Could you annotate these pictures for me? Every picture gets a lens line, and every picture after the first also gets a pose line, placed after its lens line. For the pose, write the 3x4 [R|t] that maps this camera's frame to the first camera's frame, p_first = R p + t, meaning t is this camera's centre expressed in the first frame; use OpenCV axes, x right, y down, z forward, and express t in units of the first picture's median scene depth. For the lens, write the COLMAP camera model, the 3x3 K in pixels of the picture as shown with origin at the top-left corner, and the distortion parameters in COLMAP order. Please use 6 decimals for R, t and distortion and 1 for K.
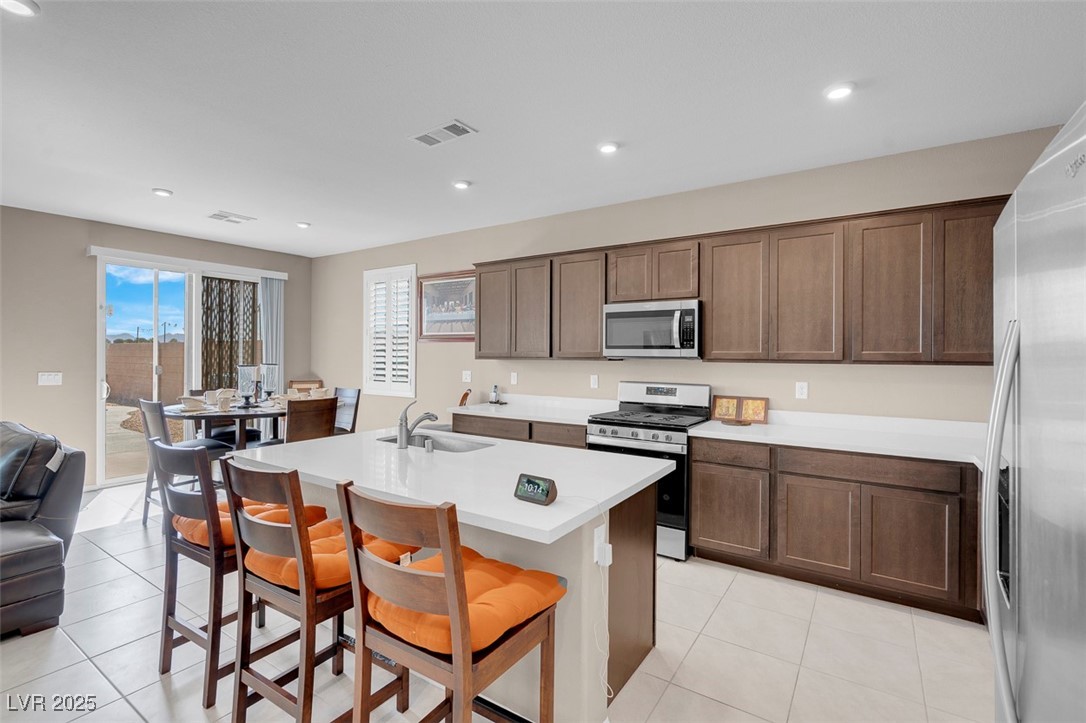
lens RADIAL K [[494.7, 0, 539.1], [0, 494.7, 349.9], [0, 0, 1]] dist [-0.001058, 0.000633]
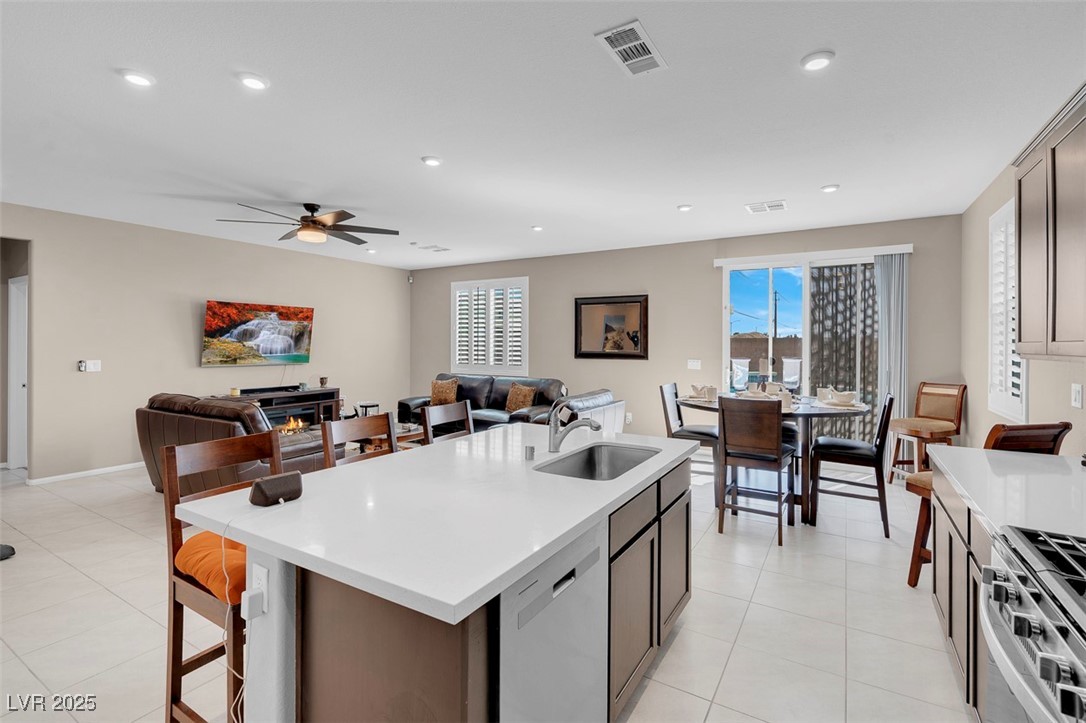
lens RADIAL K [[498.4, 0, 539.8], [0, 498.4, 344.3], [0, 0, 1]] dist [0.000157, 0.000003]
pose [[0.043185, 0.001811, -0.999065, 0.449247], [0.004091, 0.999990, 0.001989, -0.000677], [0.999059, -0.004173, 0.043177, 0.678101]]
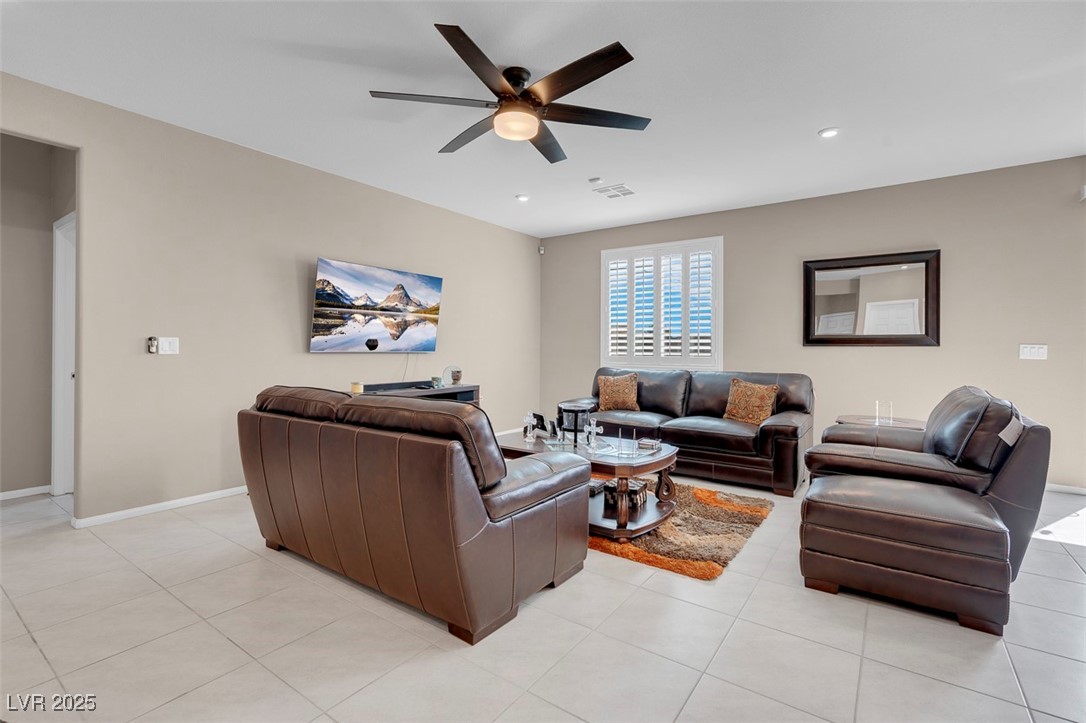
lens RADIAL K [[494.7, 0, 539.1], [0, 494.7, 349.9], [0, 0, 1]] dist [-0.001058, 0.000633]
pose [[-0.029519, 0.001407, -0.999563, -0.112856], [0.001879, 0.999997, 0.001352, 0.067228], [0.999562, -0.001839, -0.029522, 0.194302]]
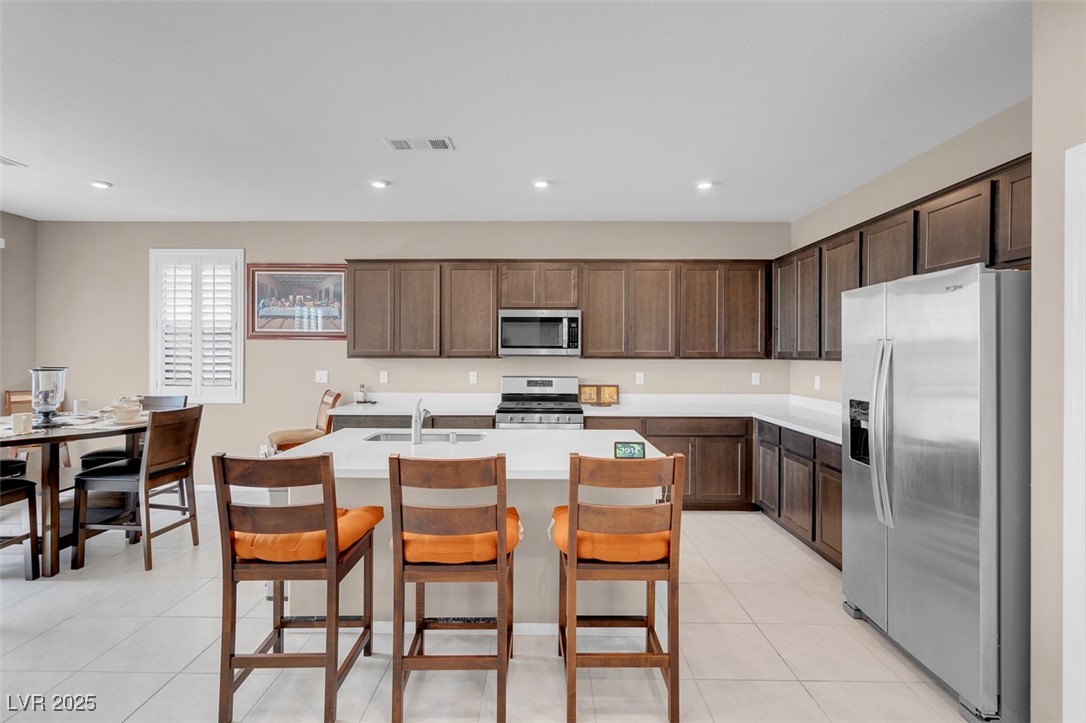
lens RADIAL K [[494.7, 0, 539.1], [0, 494.7, 349.9], [0, 0, 1]] dist [-0.001058, 0.000633]
pose [[0.835940, -0.000222, 0.548821, -0.461935], [-0.003078, 0.999982, 0.005094, -0.005071], [-0.548812, -0.005948, 0.835924, -0.013188]]
